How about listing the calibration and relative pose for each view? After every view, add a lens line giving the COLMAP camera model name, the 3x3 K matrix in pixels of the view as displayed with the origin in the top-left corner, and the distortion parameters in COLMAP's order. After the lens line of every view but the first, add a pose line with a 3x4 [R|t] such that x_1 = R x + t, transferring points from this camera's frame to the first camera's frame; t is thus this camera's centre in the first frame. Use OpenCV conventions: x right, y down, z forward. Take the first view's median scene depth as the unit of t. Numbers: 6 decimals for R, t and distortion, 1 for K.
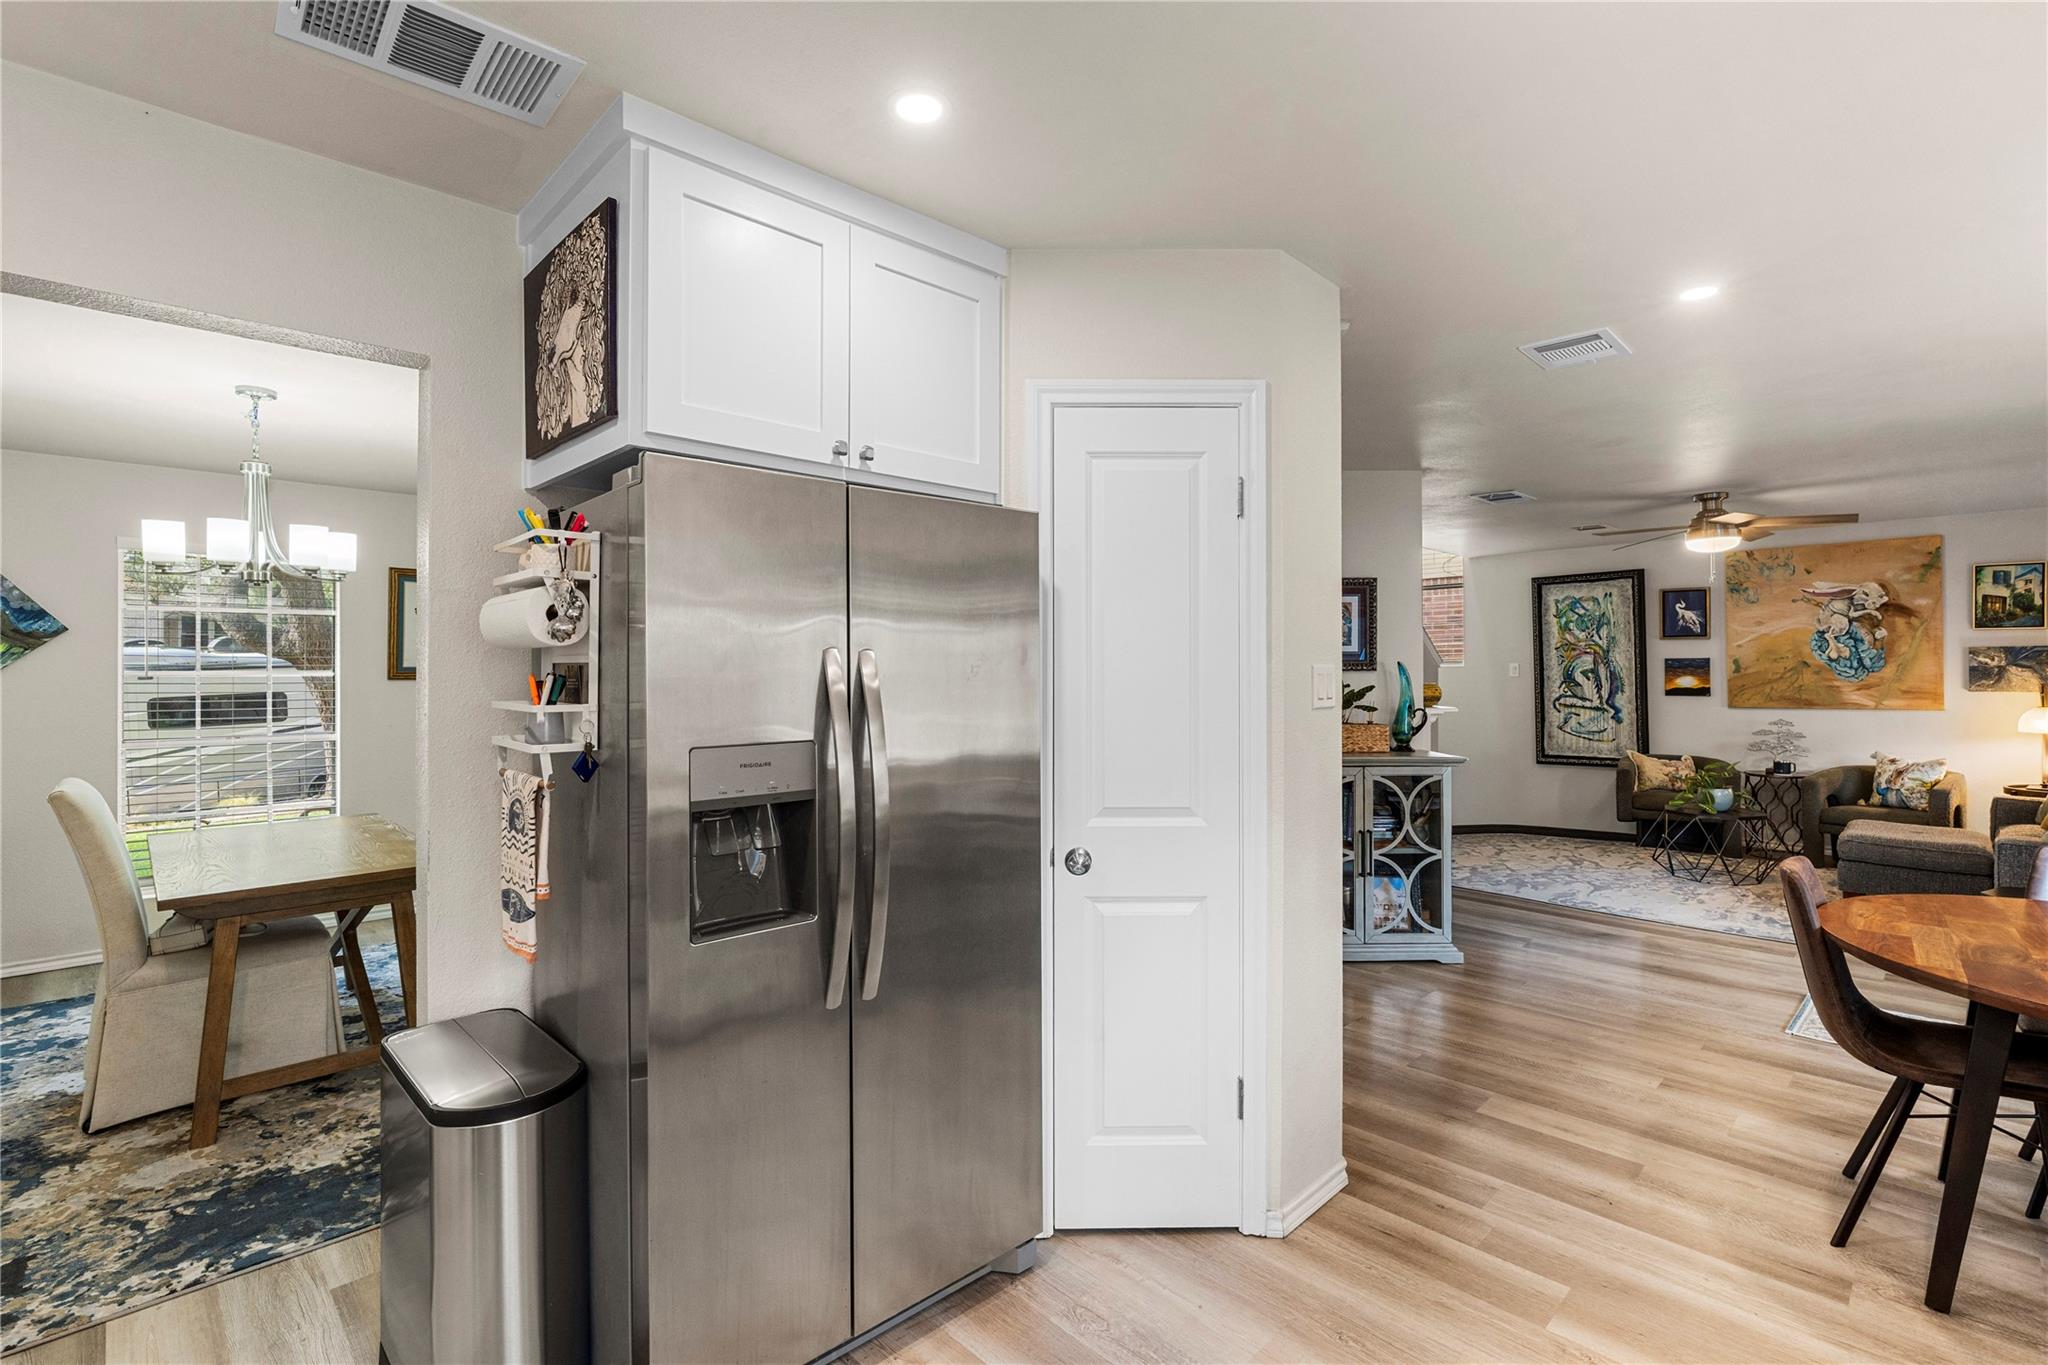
lens RADIAL K [[934.9, 0, 1035.3], [0, 934.9, 665.0], [0, 0, 1]] dist [-0.001400, 0.000674]
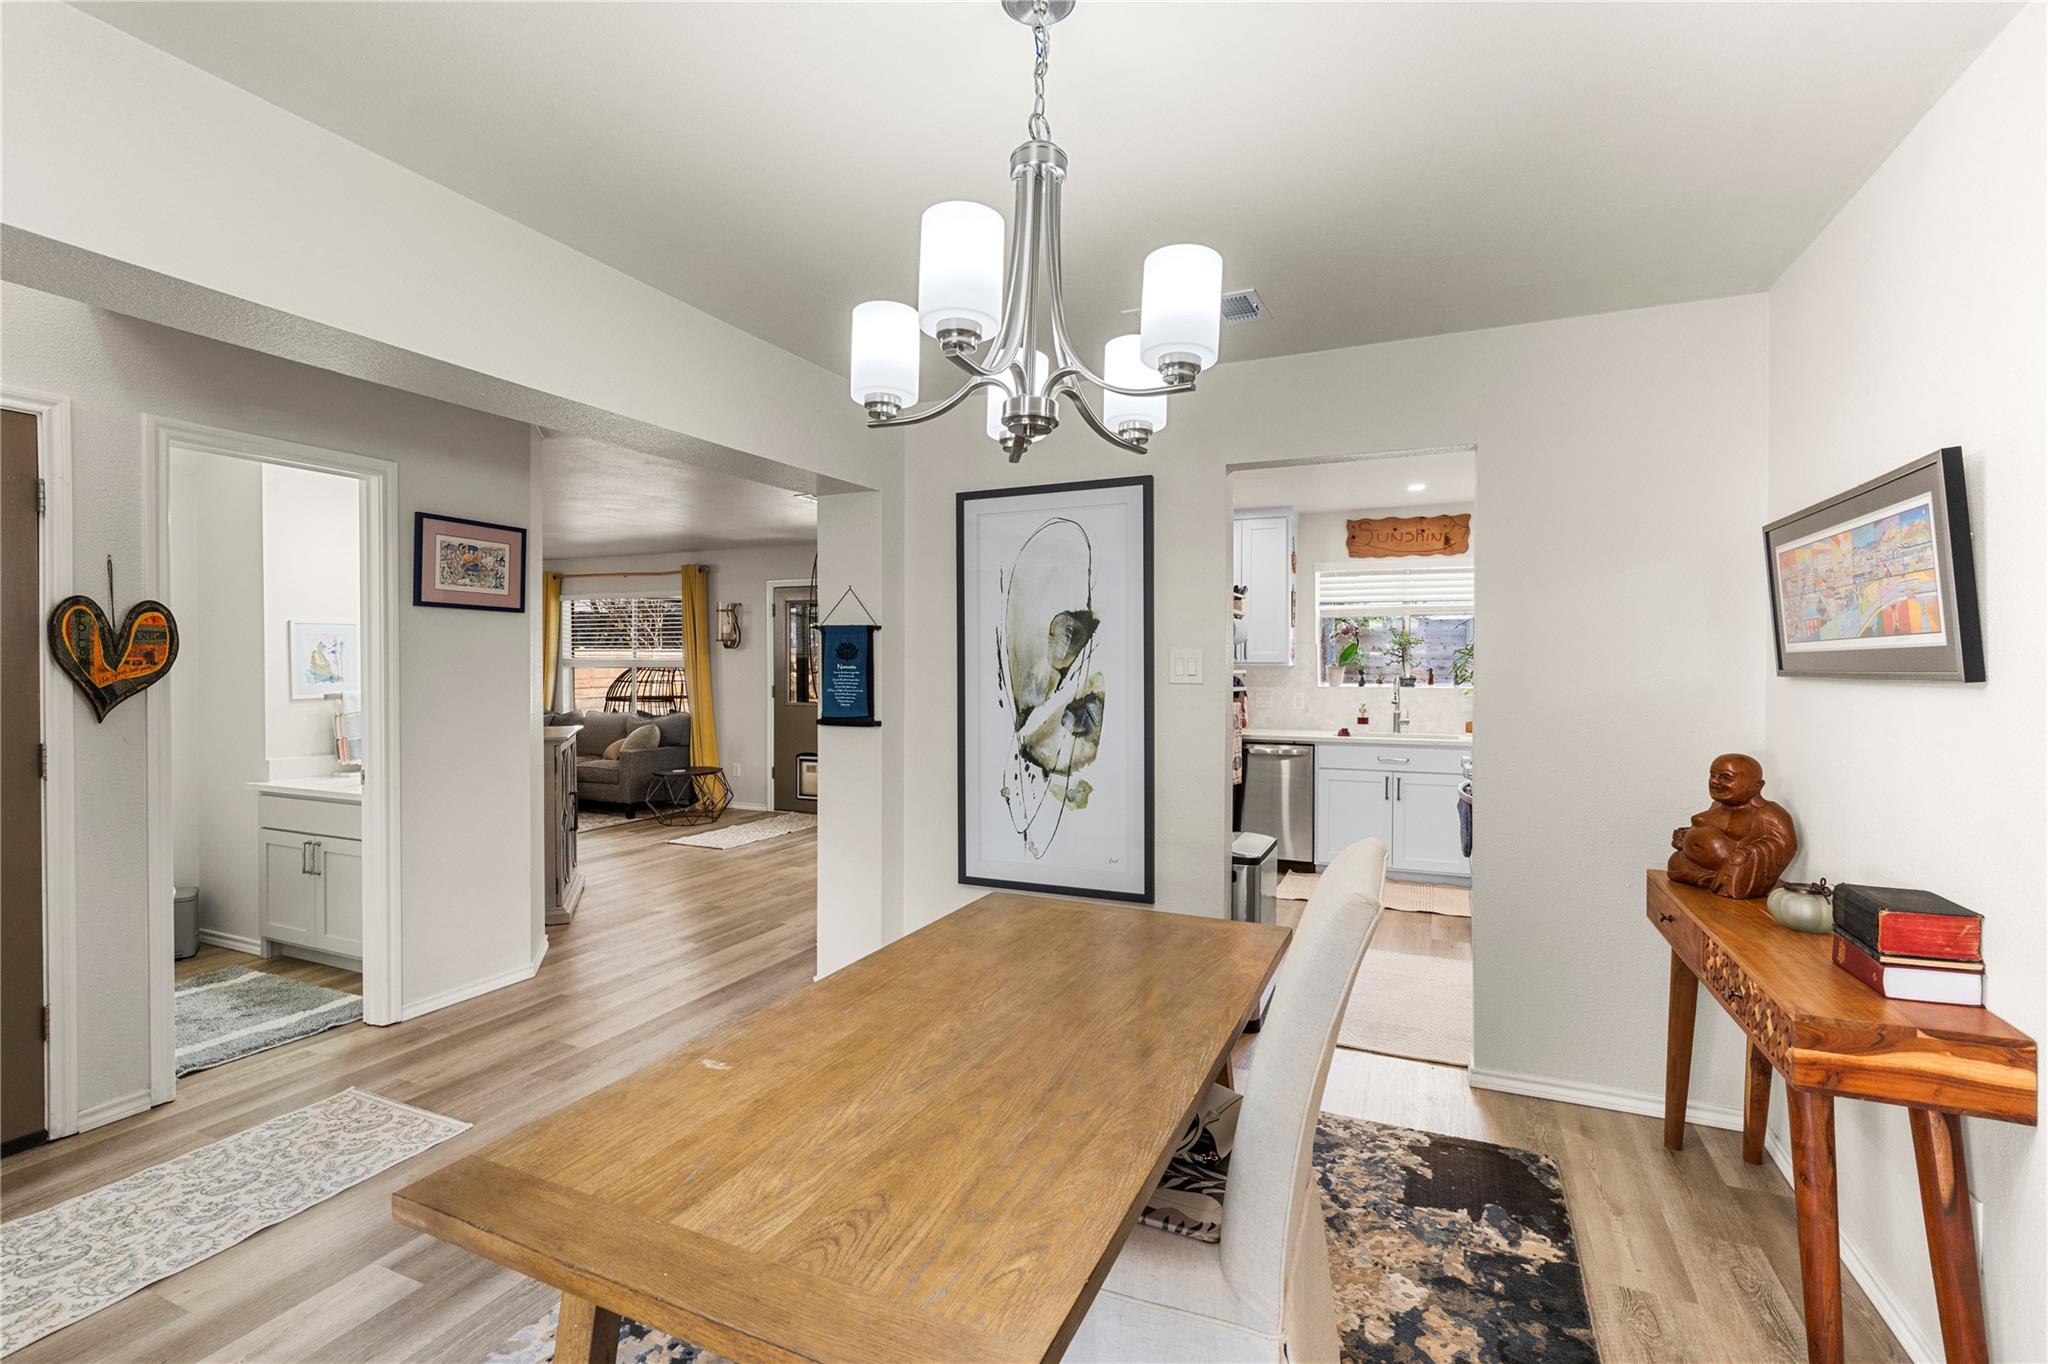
lens RADIAL K [[910.7, 0, 1020.2], [0, 910.7, 670.7], [0, 0, 1]] dist [-0.003471, -0.000132]
pose [[-0.354719, -0.000838, 0.934973, -0.615063], [-0.005886, 0.999982, -0.001337, 0.012960], [-0.934955, -0.005977, -0.354717, 0.578741]]
